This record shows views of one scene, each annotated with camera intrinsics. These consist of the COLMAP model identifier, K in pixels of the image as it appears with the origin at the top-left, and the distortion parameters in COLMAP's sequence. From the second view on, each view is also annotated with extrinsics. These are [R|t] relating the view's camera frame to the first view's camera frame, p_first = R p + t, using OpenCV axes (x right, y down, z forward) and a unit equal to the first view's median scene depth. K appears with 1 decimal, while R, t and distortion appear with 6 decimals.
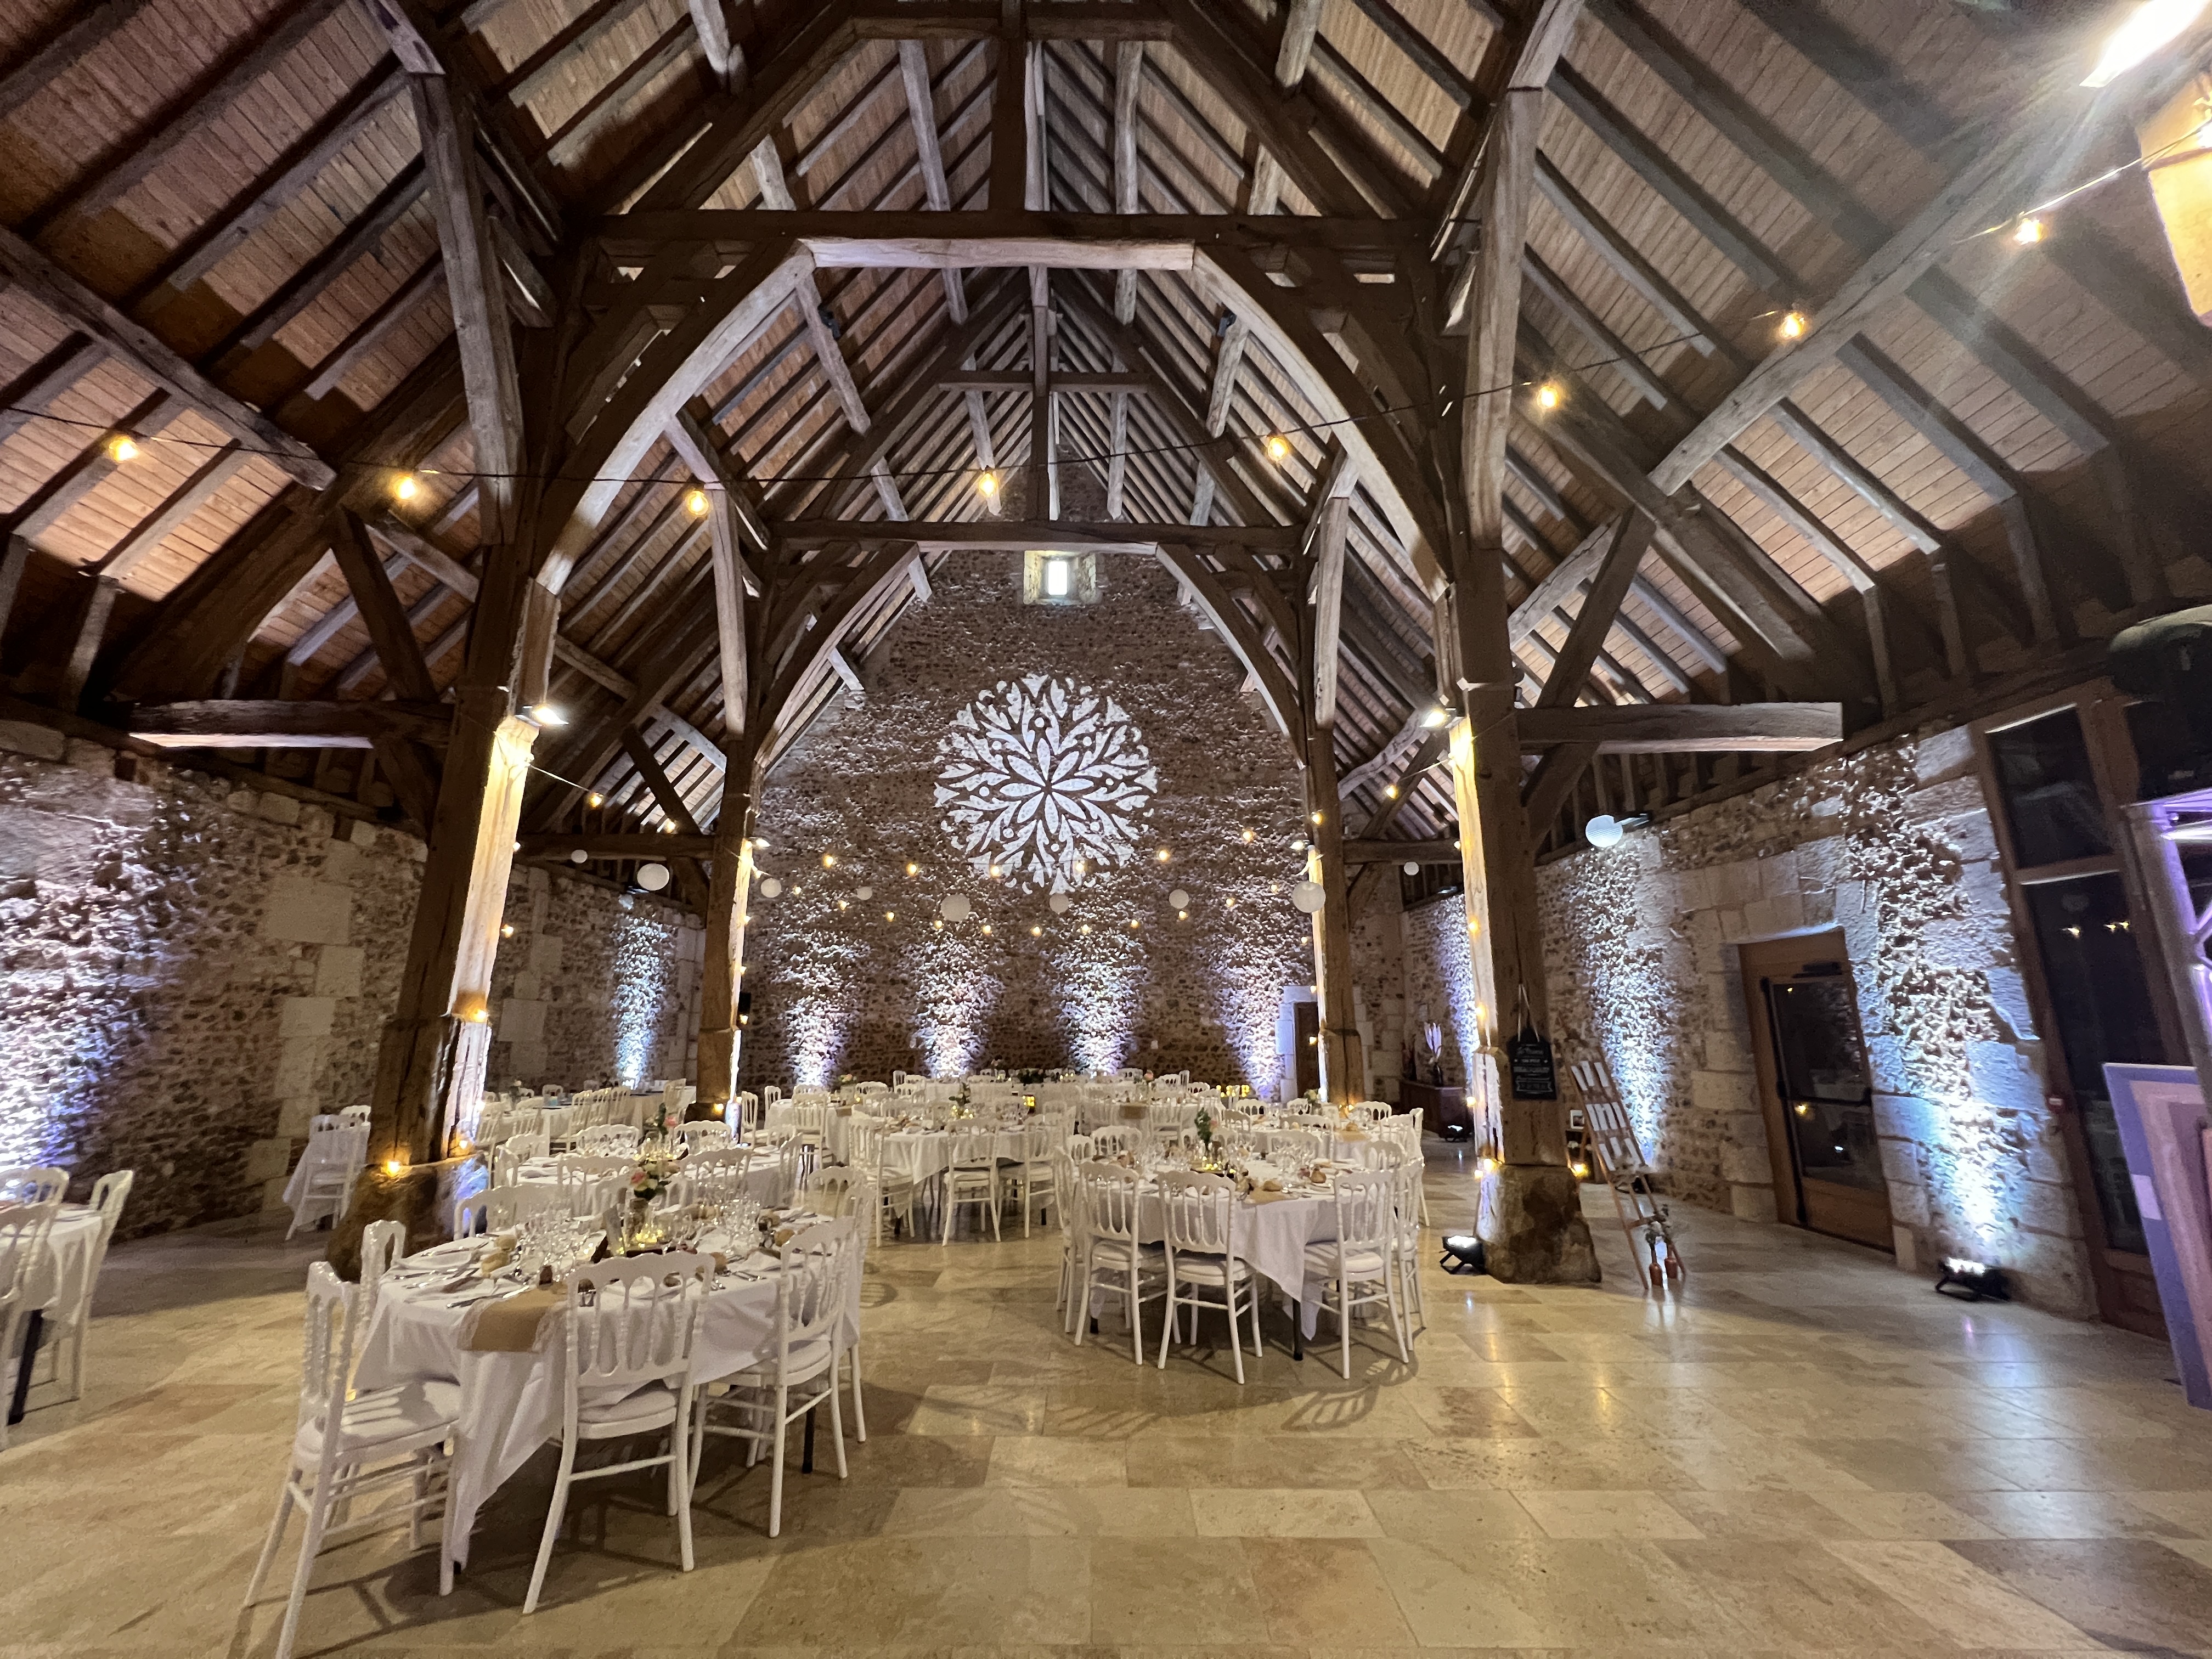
lens RADIAL K [[905.9, 0, 1094.8], [0, 905.9, 821.4], [0, 0, 1]] dist [0.003188, 0.001142]
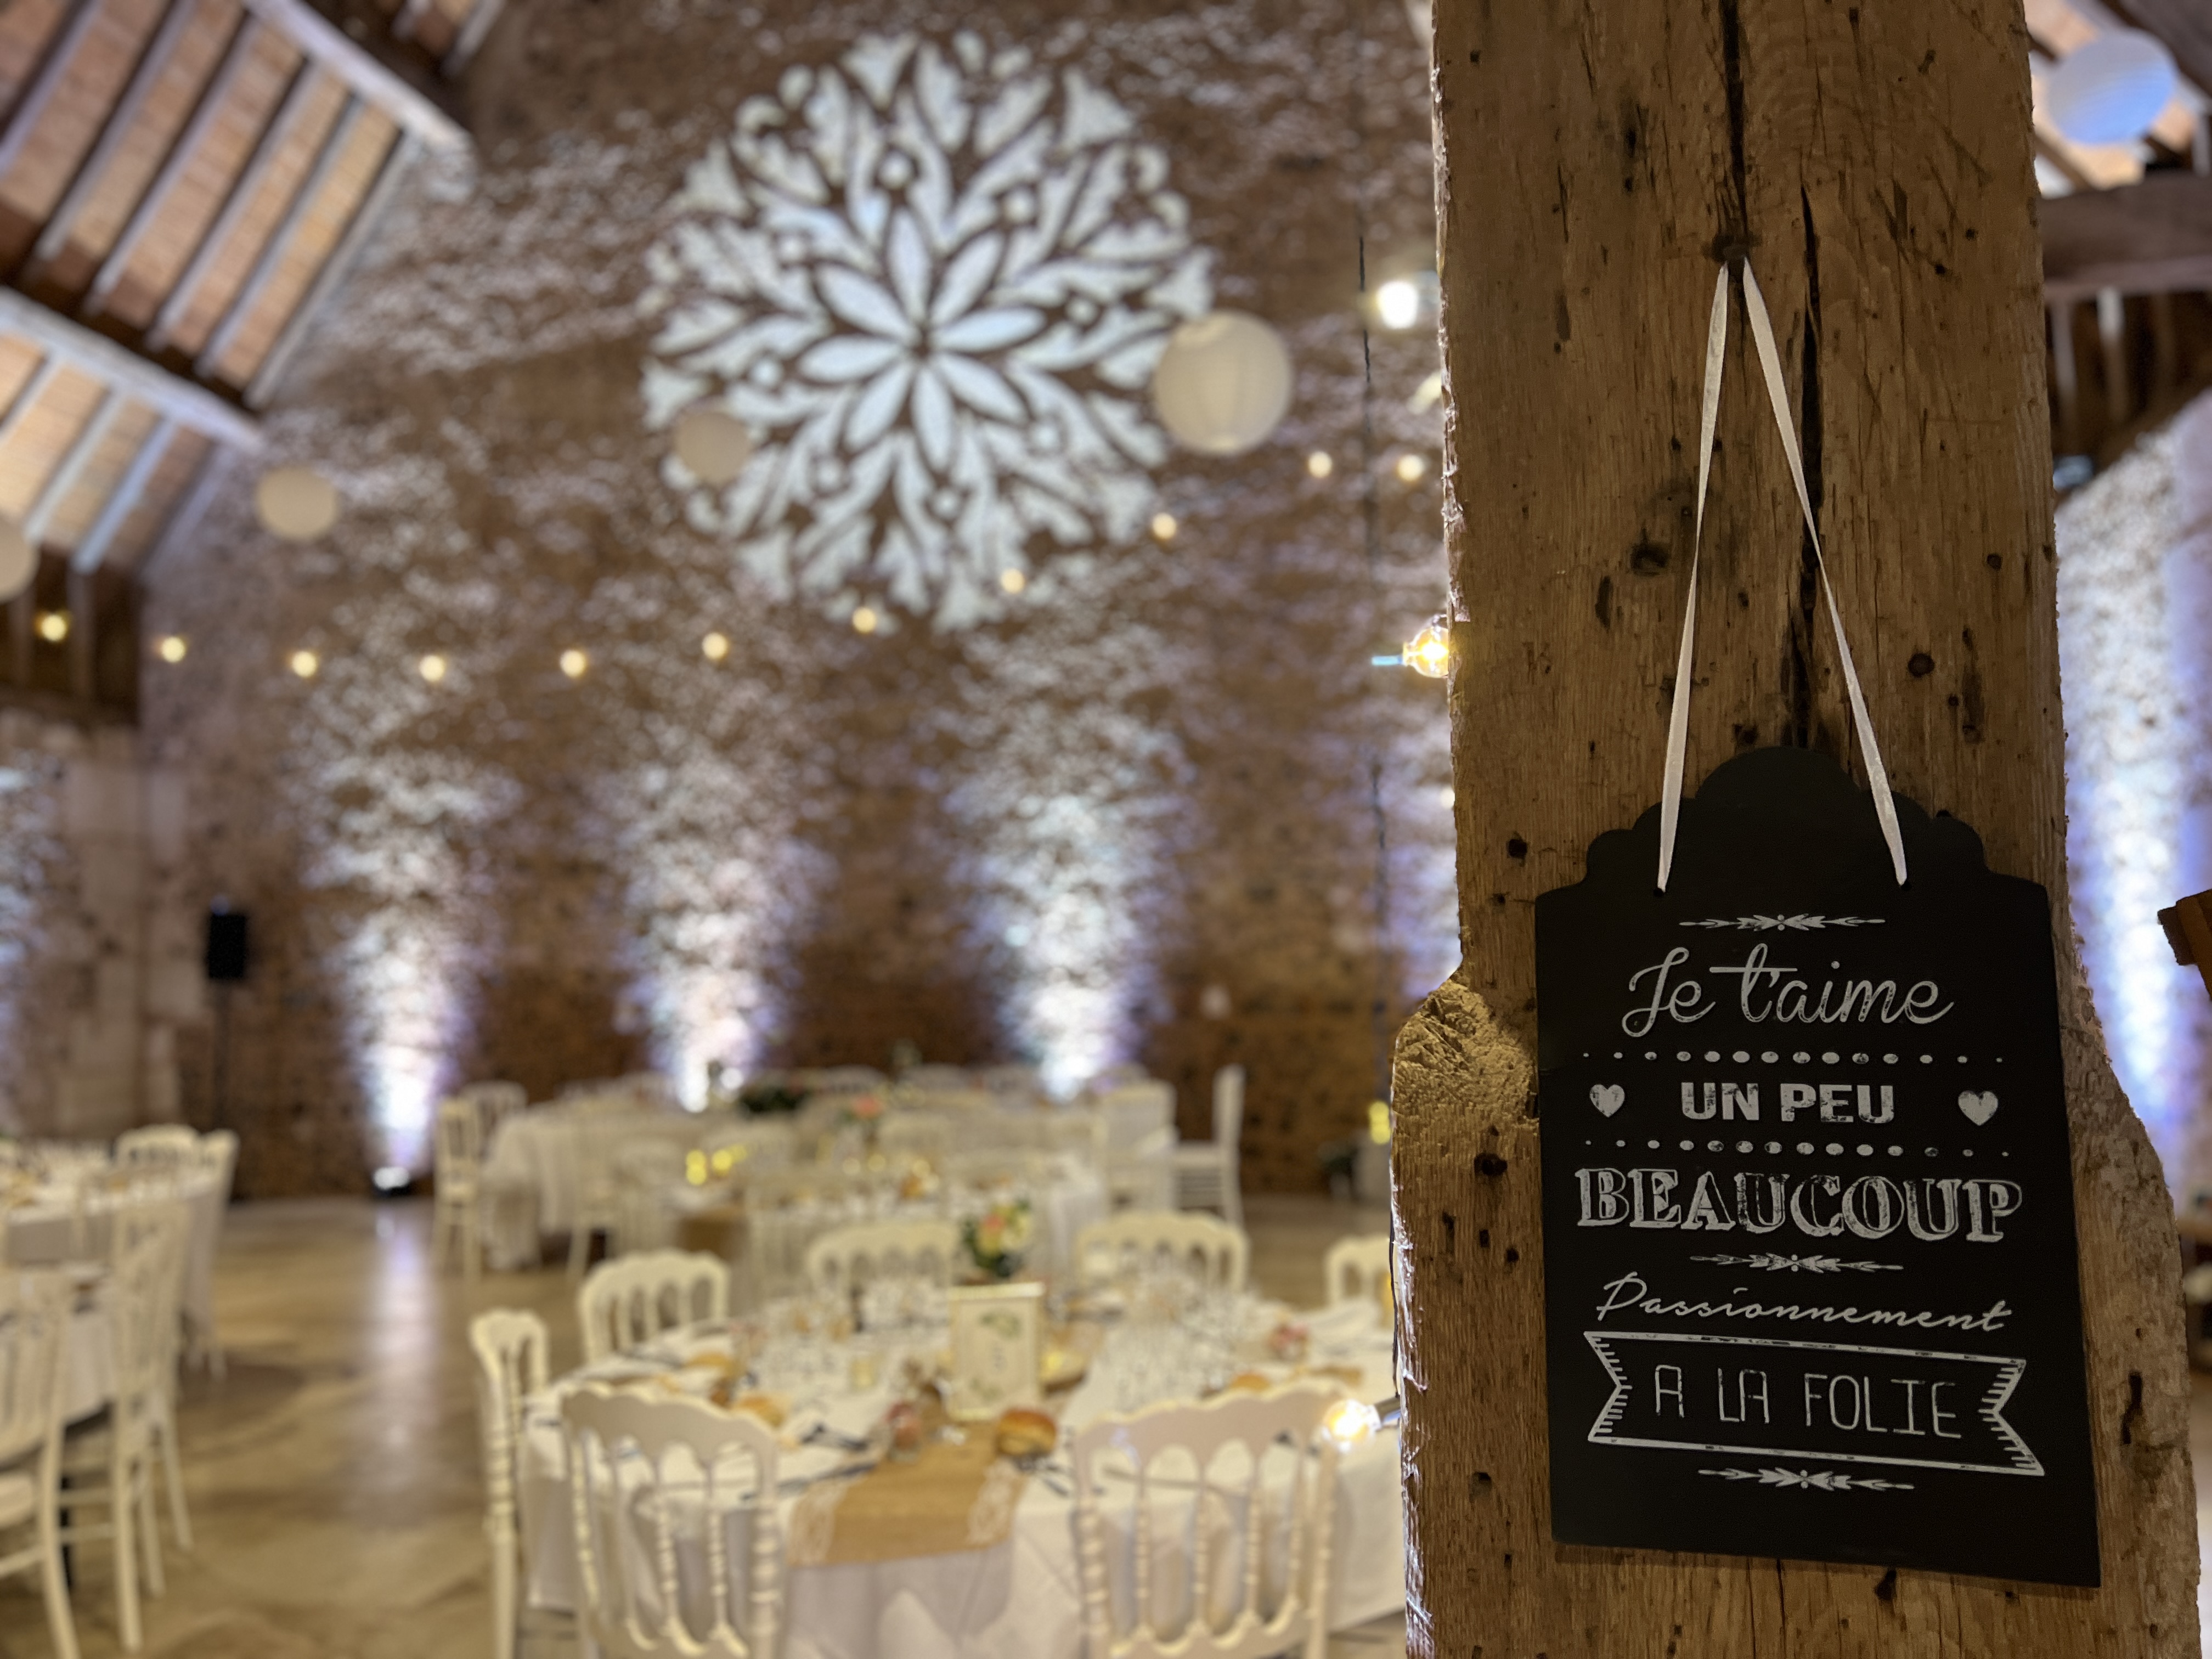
lens RADIAL K [[1685.0, 0, 1097.1], [0, 1685.0, 824.9], [0, 0, 1]] dist [0.097524, -0.133662]
pose [[0.973481, -0.047887, -0.223698, 0.174138], [0.077294, 0.989191, 0.124607, 0.081128], [0.215313, -0.138593, 0.966660, 0.319626]]
